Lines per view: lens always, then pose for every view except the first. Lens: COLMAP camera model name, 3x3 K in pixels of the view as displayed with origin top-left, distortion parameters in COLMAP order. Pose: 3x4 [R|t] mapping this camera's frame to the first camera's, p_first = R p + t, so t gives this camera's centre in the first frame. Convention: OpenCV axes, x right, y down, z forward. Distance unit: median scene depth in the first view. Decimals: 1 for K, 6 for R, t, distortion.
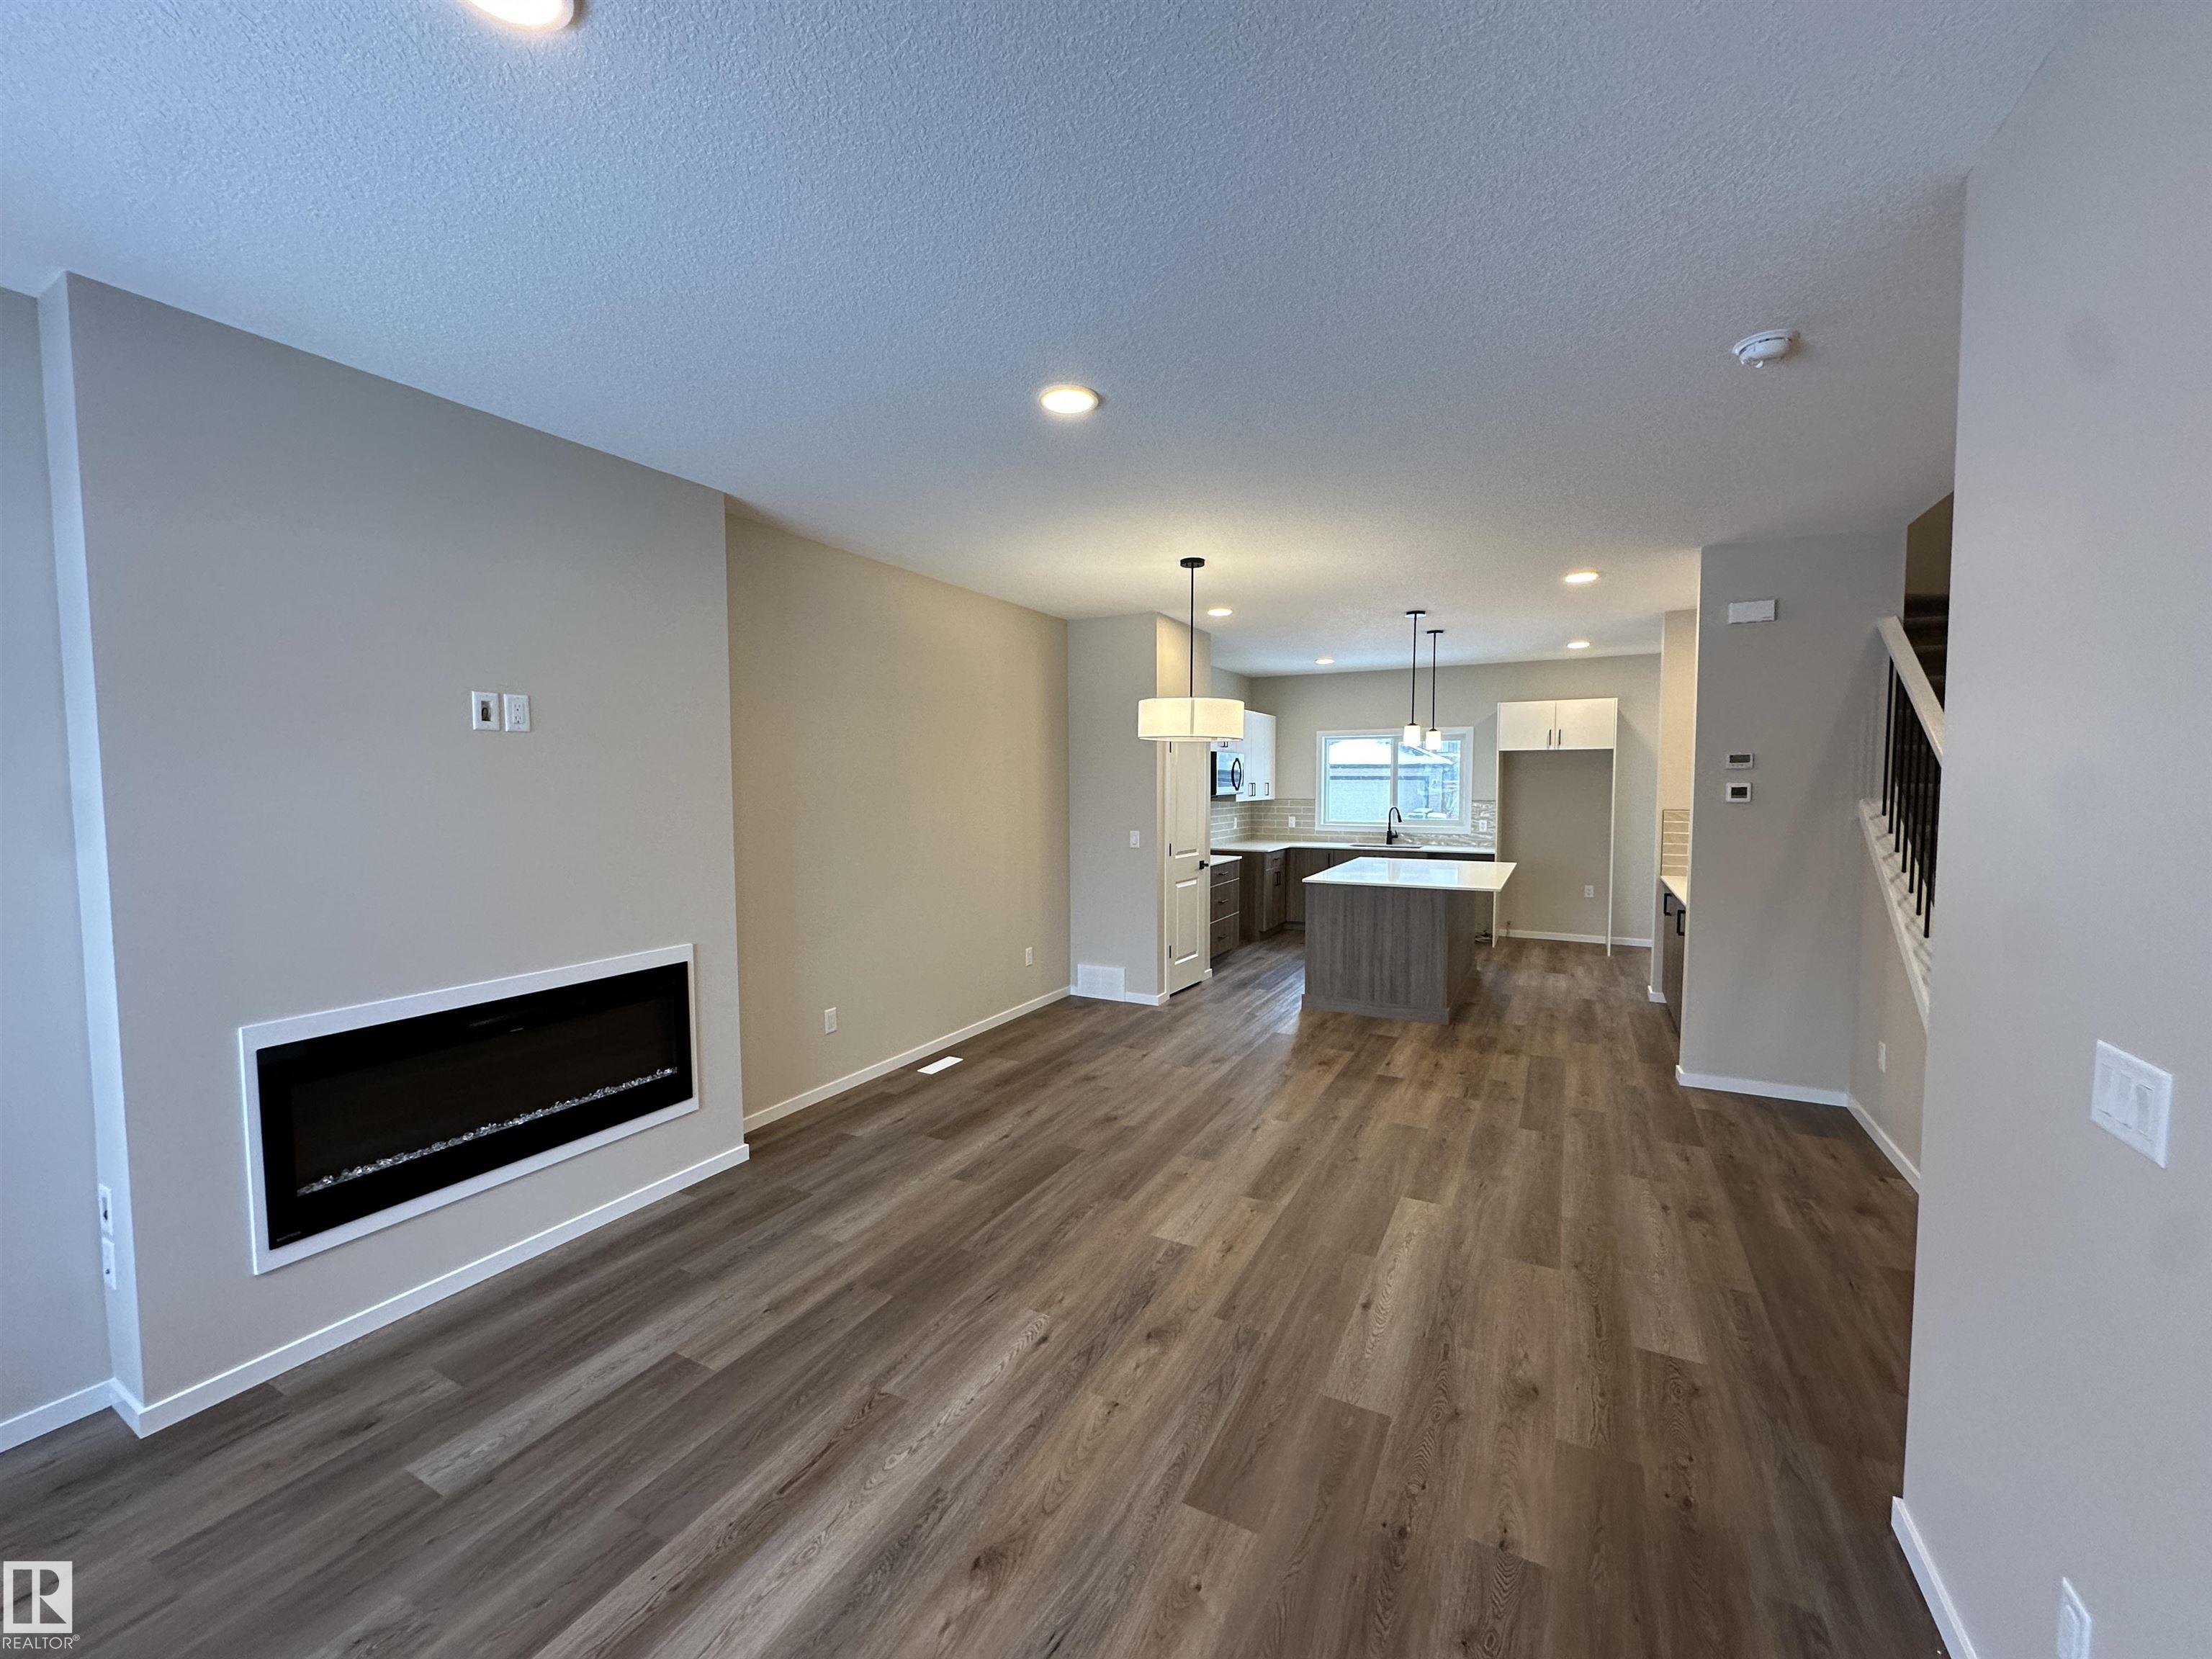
lens RADIAL K [[882.1, 0, 1105.8], [0, 882.1, 830.7], [0, 0, 1]] dist [-0.001438, 0.000530]
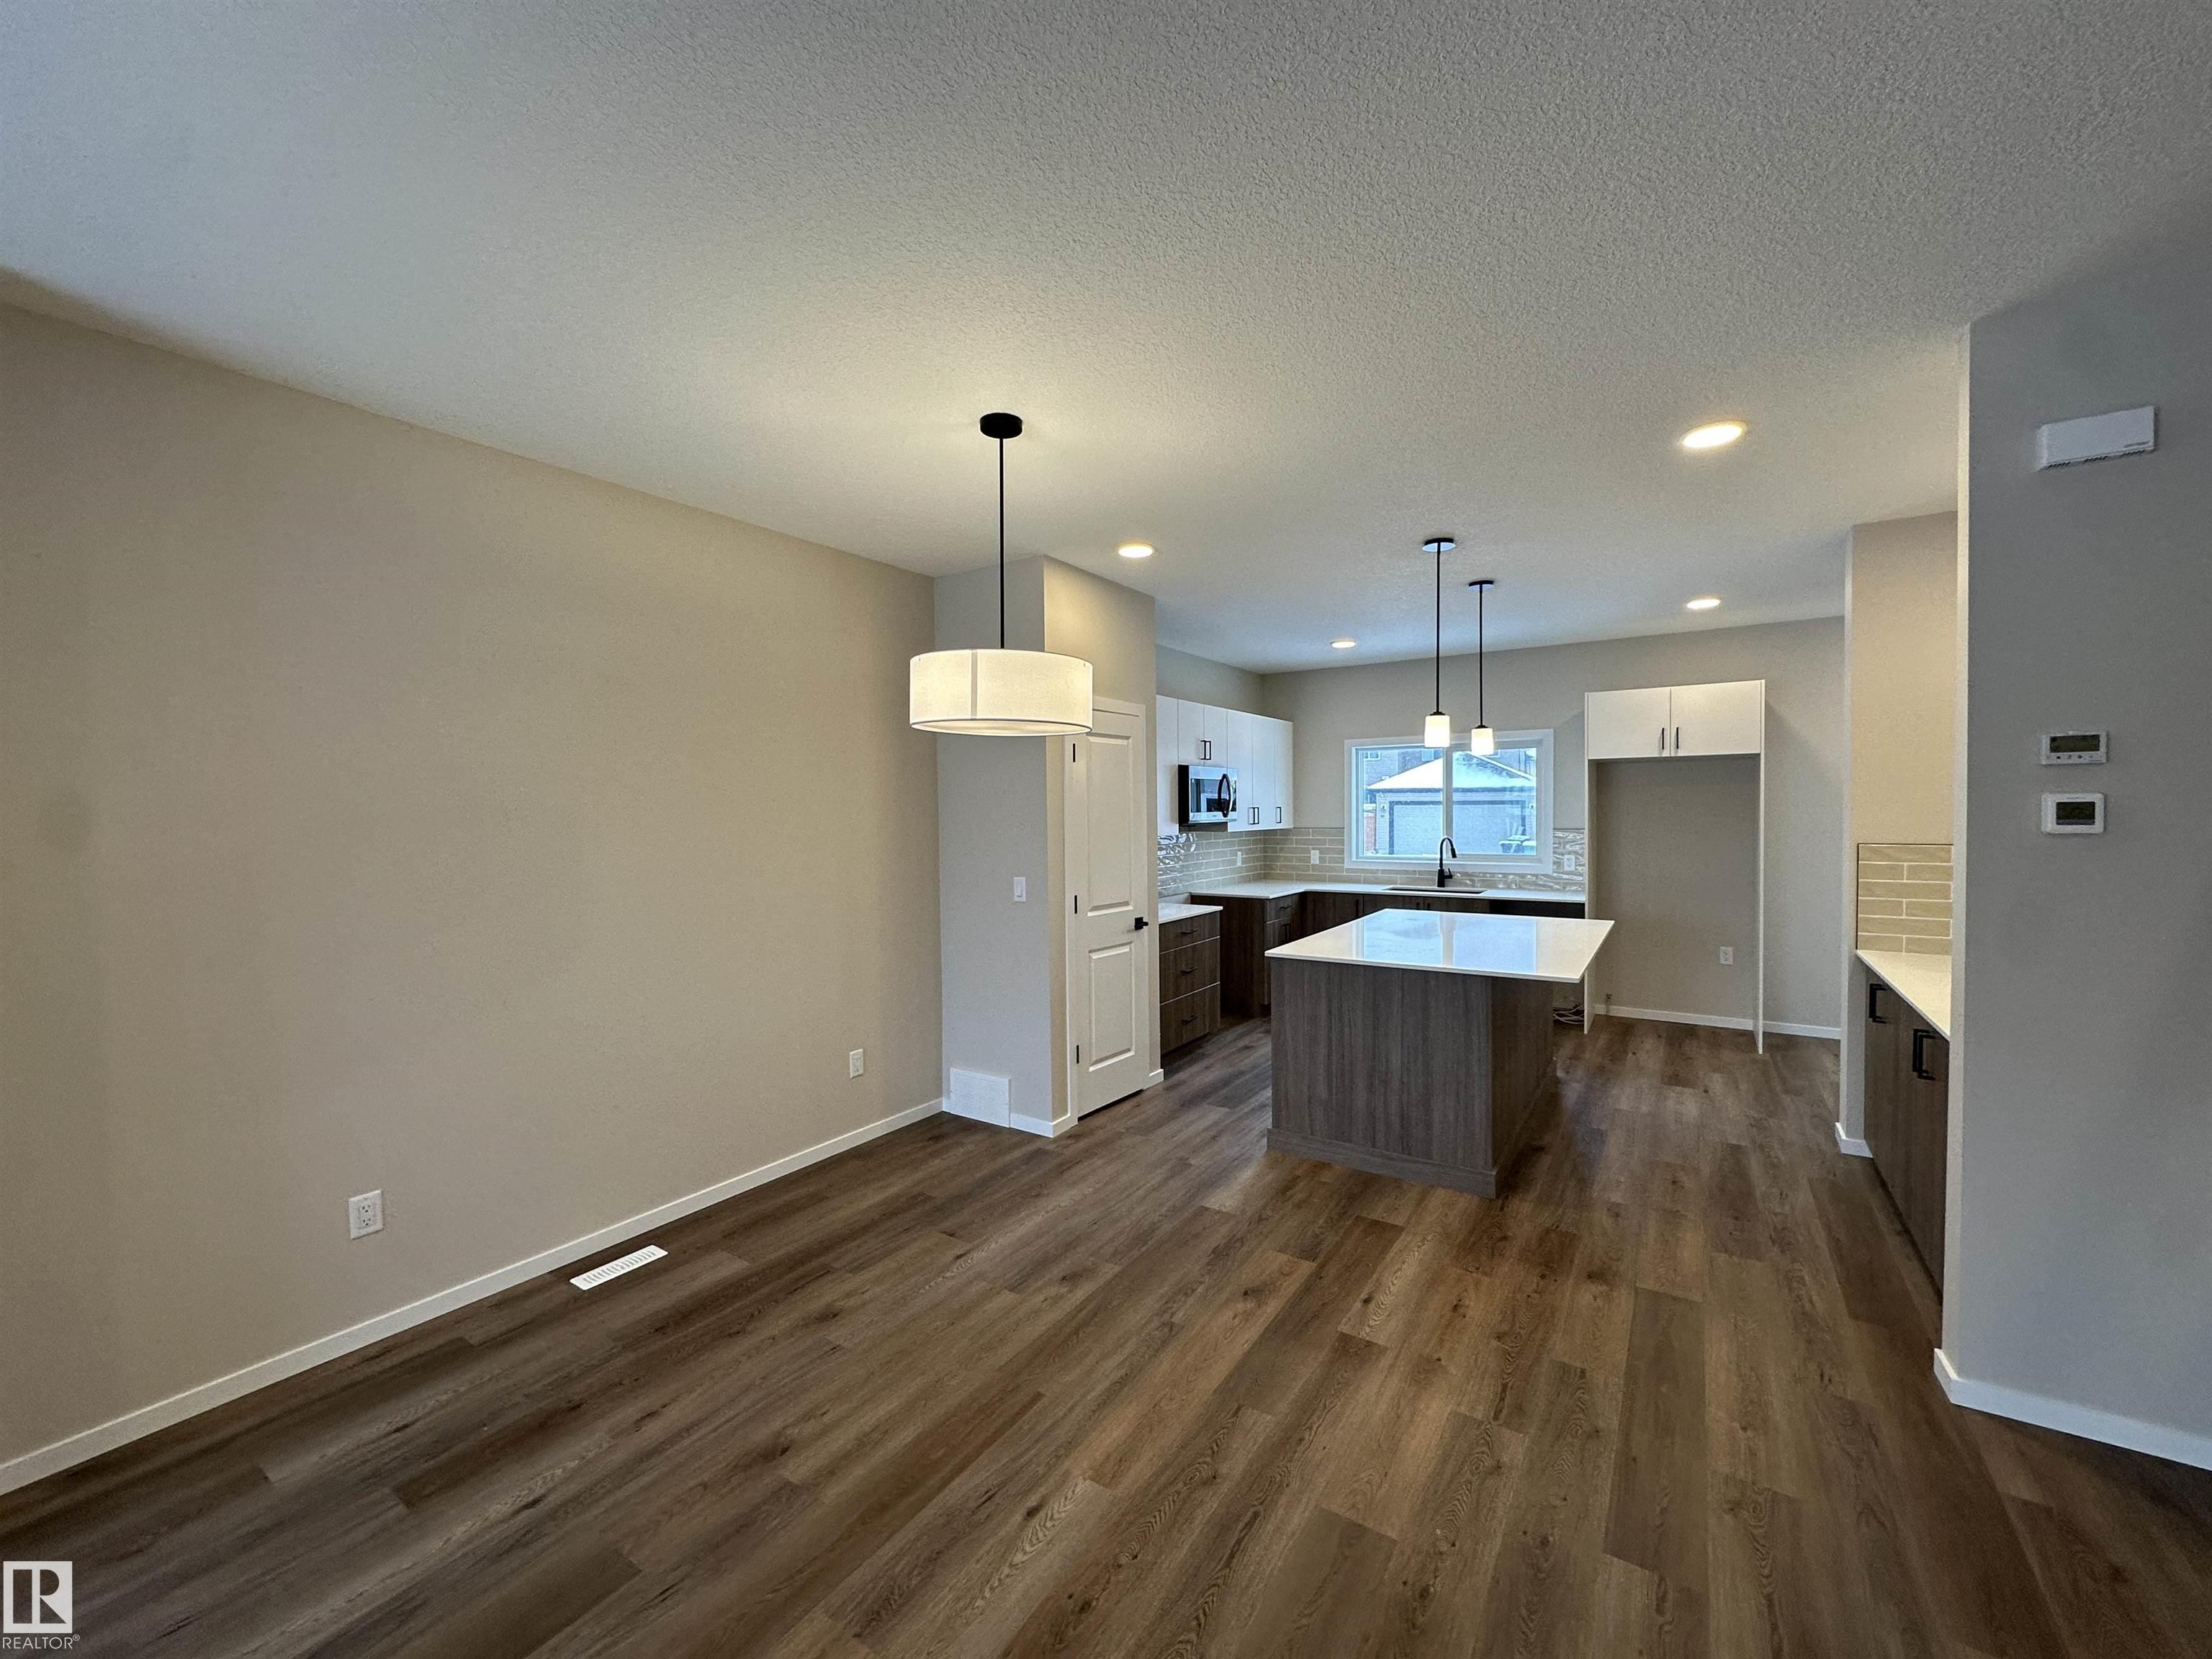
lens RADIAL K [[882.1, 0, 1105.8], [0, 882.1, 830.7], [0, 0, 1]] dist [-0.001438, 0.000530]
pose [[0.994926, -0.004930, -0.100488, 0.249233], [0.001734, 0.999491, -0.031868, -0.020354], [0.100594, 0.031532, 0.994428, 0.487739]]
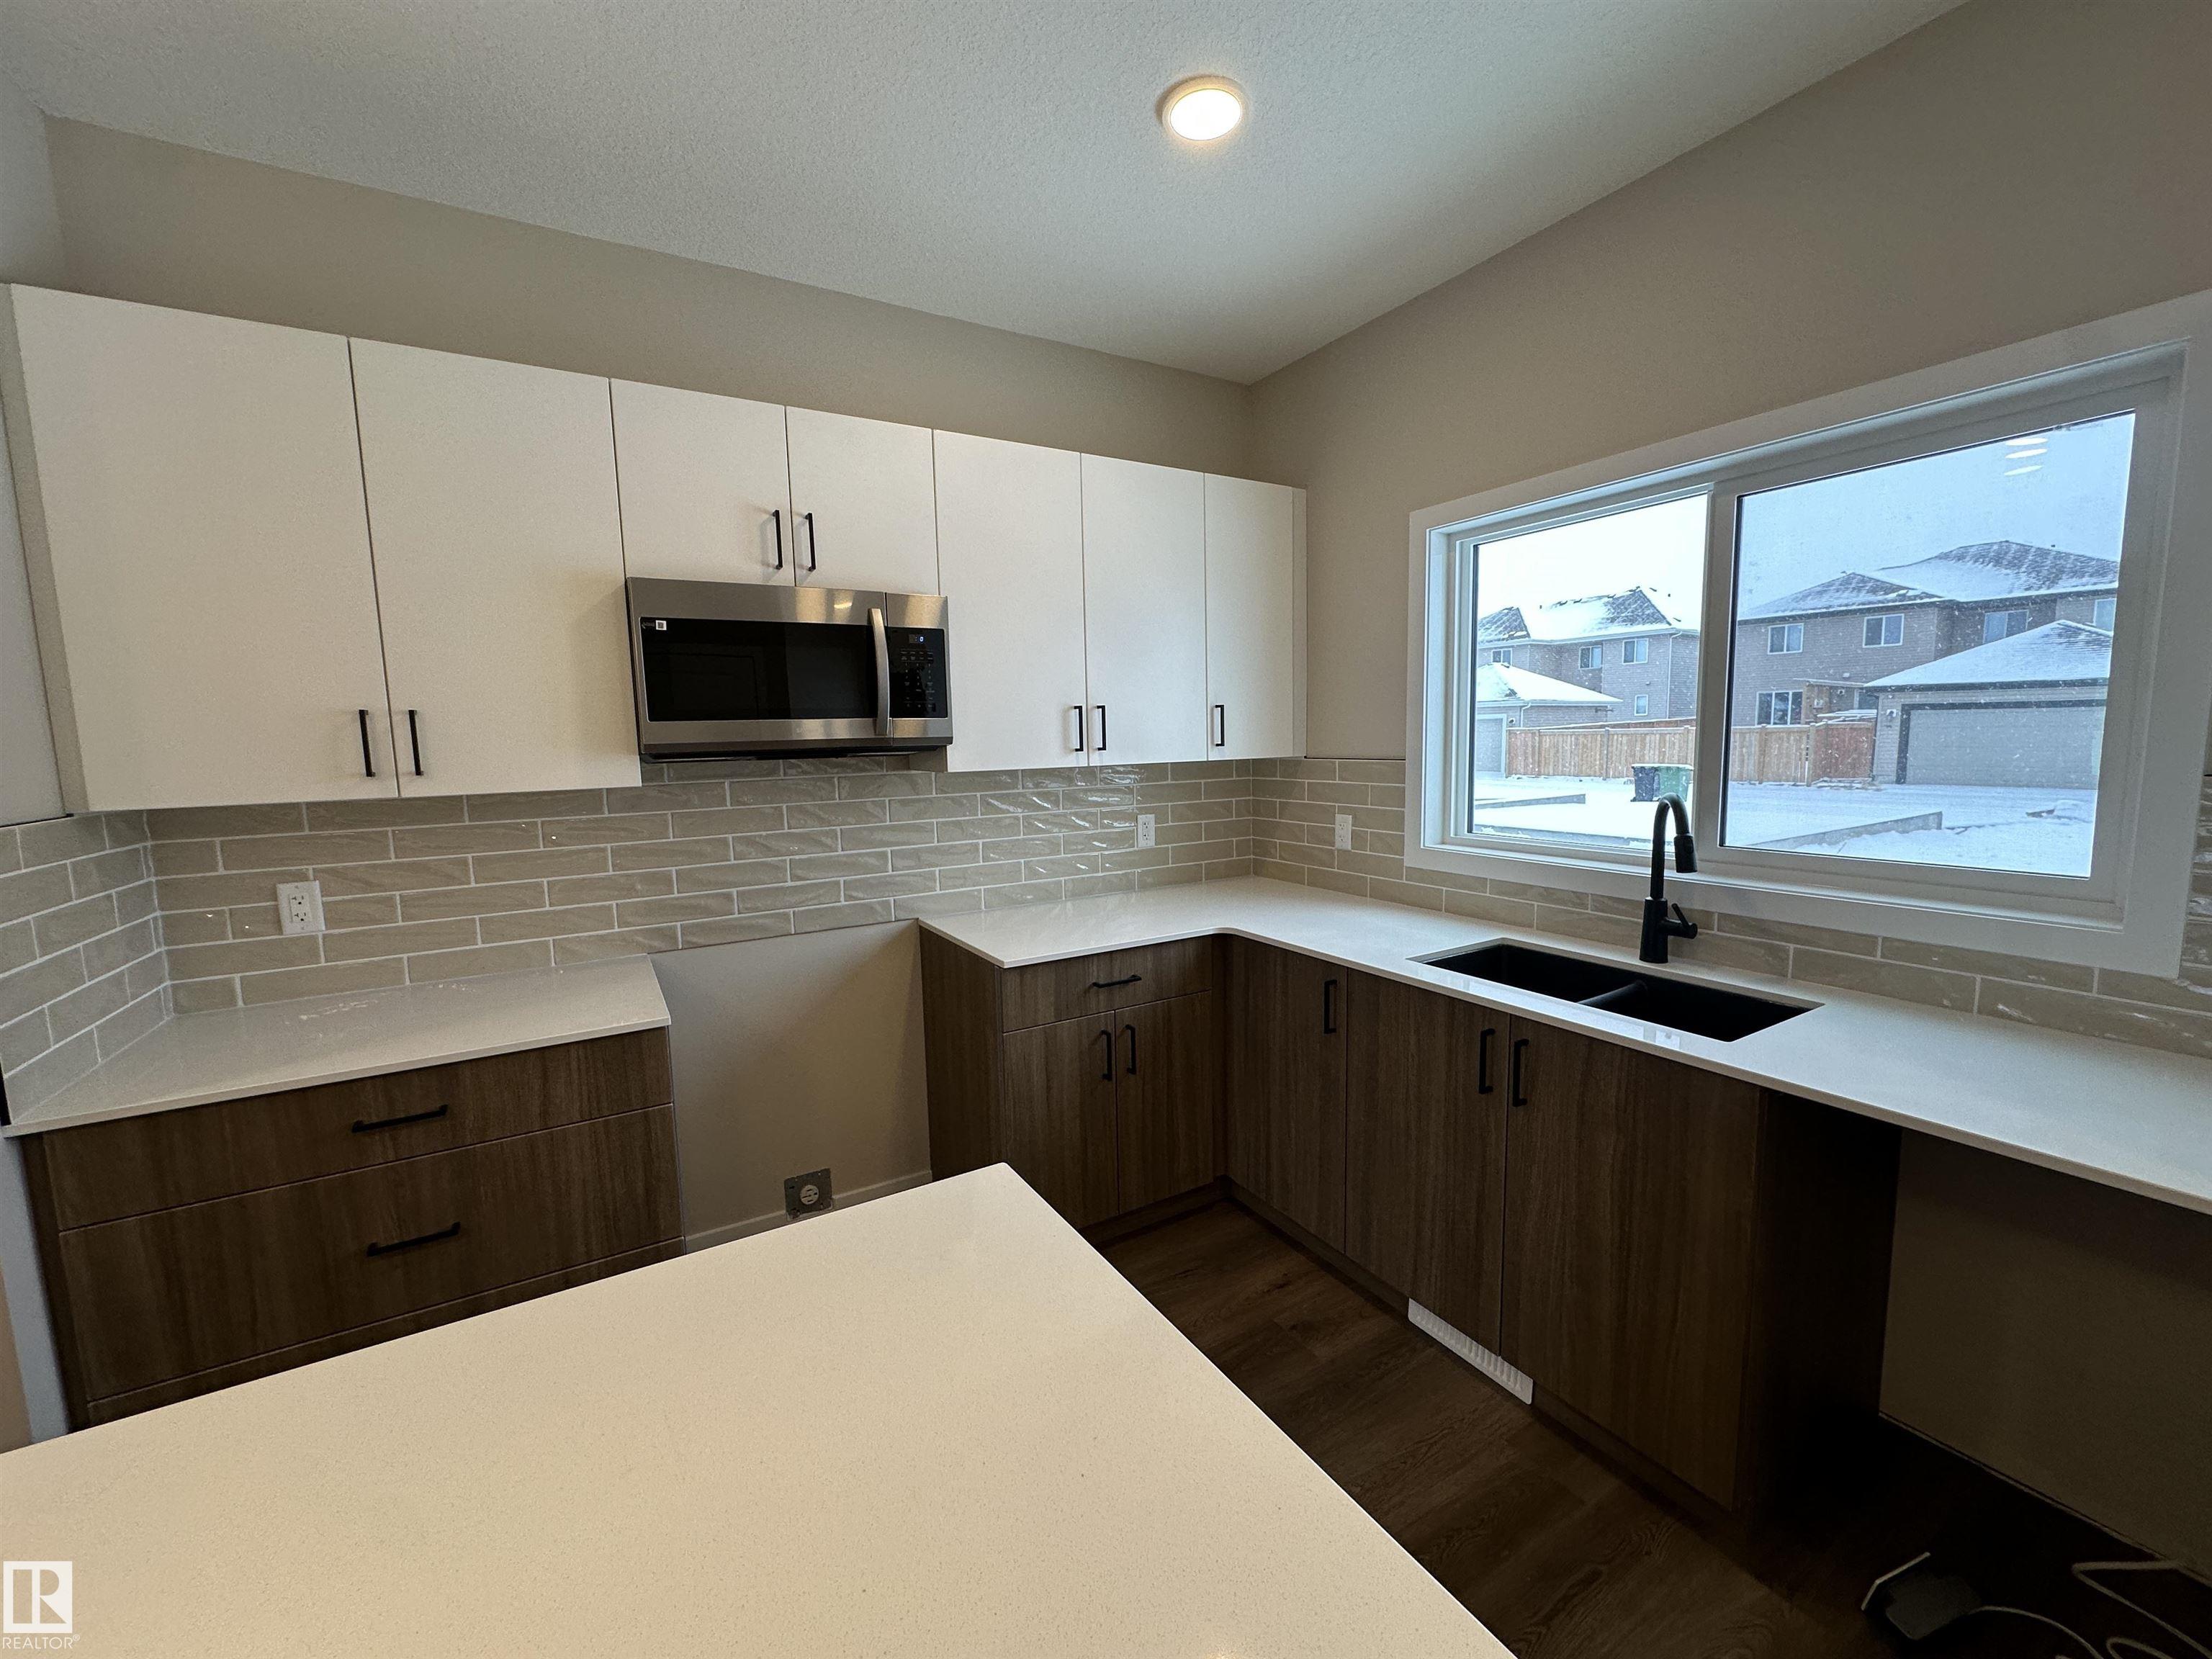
lens RADIAL K [[882.1, 0, 1105.8], [0, 882.1, 830.7], [0, 0, 1]] dist [-0.001438, 0.000530]
pose [[0.852424, 0.040889, -0.521250, 0.710120], [-0.009563, 0.997990, 0.062648, -0.067762], [0.522764, -0.048417, 0.851101, 1.635704]]
